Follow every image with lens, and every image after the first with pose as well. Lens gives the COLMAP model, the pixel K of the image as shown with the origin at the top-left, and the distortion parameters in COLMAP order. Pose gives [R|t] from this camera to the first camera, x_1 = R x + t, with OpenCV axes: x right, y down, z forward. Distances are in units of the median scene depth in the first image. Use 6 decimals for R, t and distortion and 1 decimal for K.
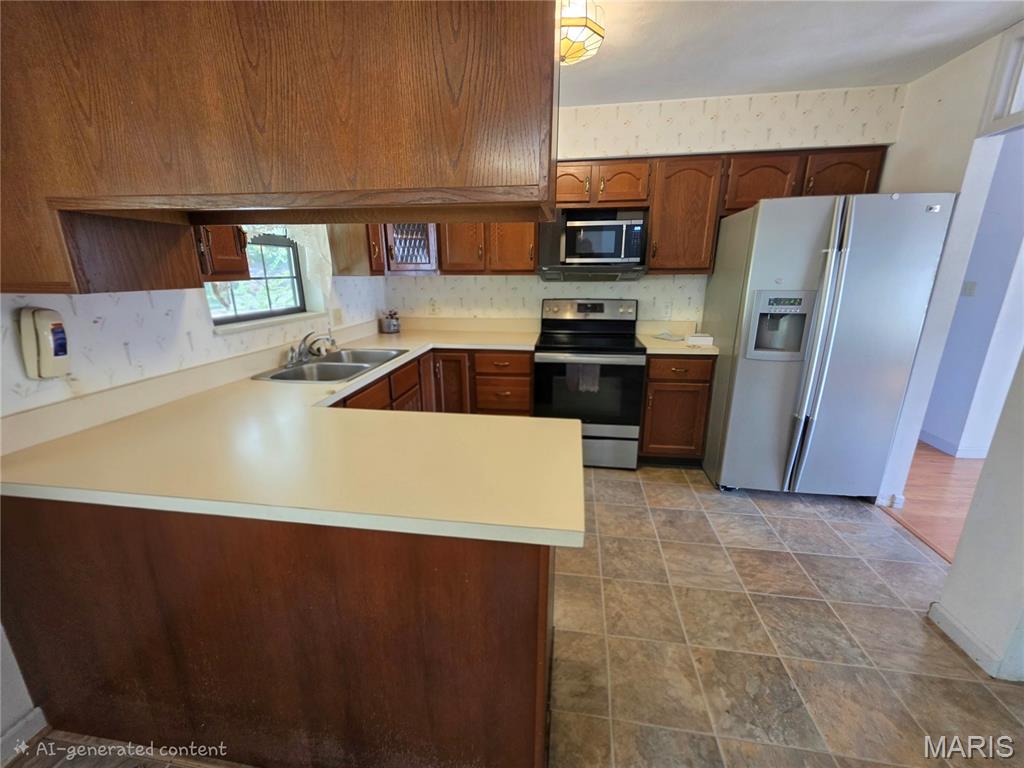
lens RADIAL K [[413.7, 0, 513.1], [0, 413.7, 387.8], [0, 0, 1]] dist [0.001563, 0.000439]
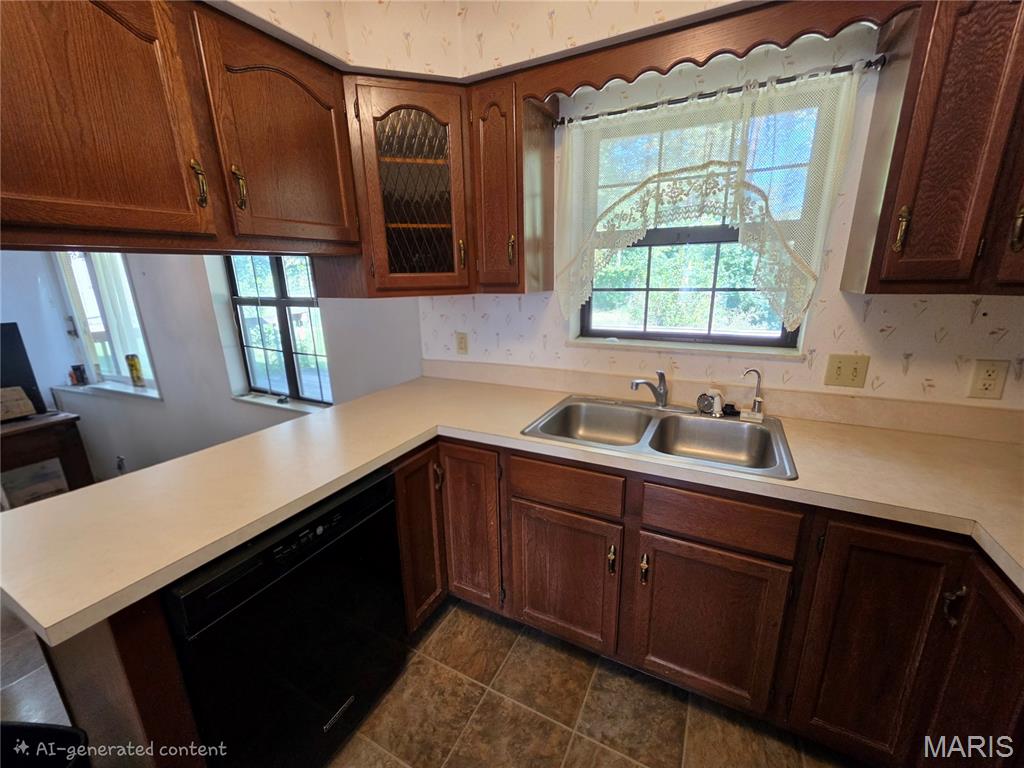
lens RADIAL K [[413.7, 0, 513.1], [0, 413.7, 387.8], [0, 0, 1]] dist [0.001563, 0.000439]
pose [[-0.329586, 0.259723, -0.907699, 0.174703], [-0.238736, 0.907247, 0.346278, -0.230795], [0.913443, 0.330829, -0.237010, 0.760767]]
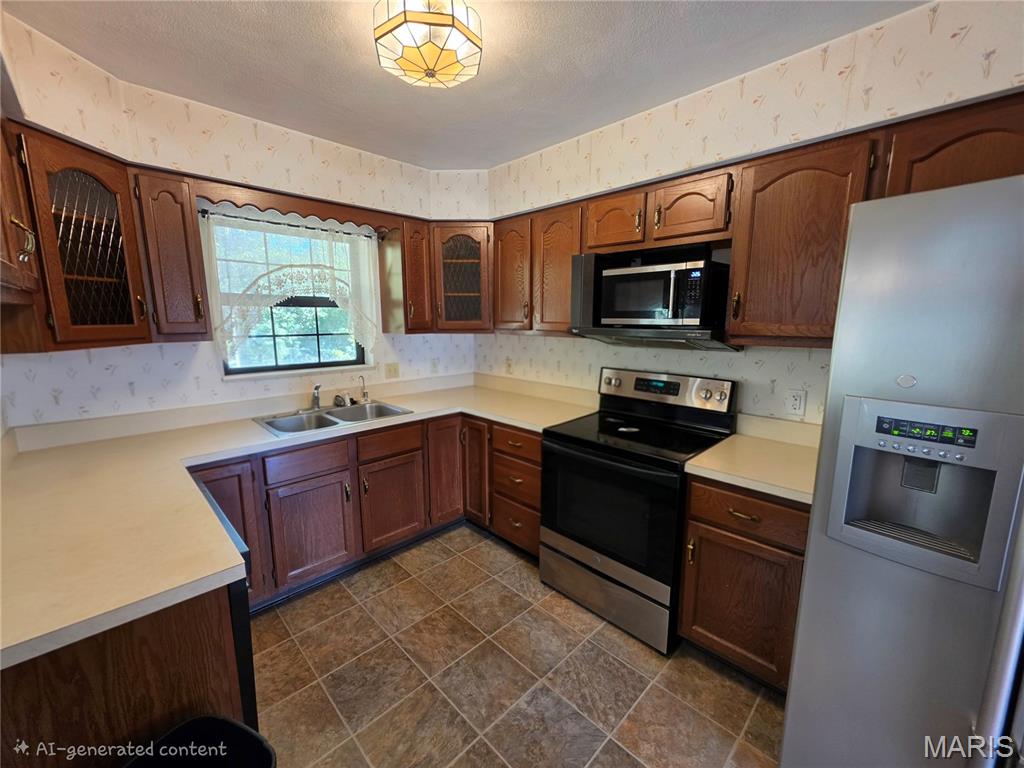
lens RADIAL K [[415.7, 0, 512.0], [0, 415.7, 384.0], [0, 0, 1]] dist [0.001111, 0.000530]
pose [[0.796759, 0.103073, -0.595442, 0.459528], [-0.170648, 0.983619, -0.058076, -0.128454], [0.579702, 0.147884, 0.801296, 0.333944]]
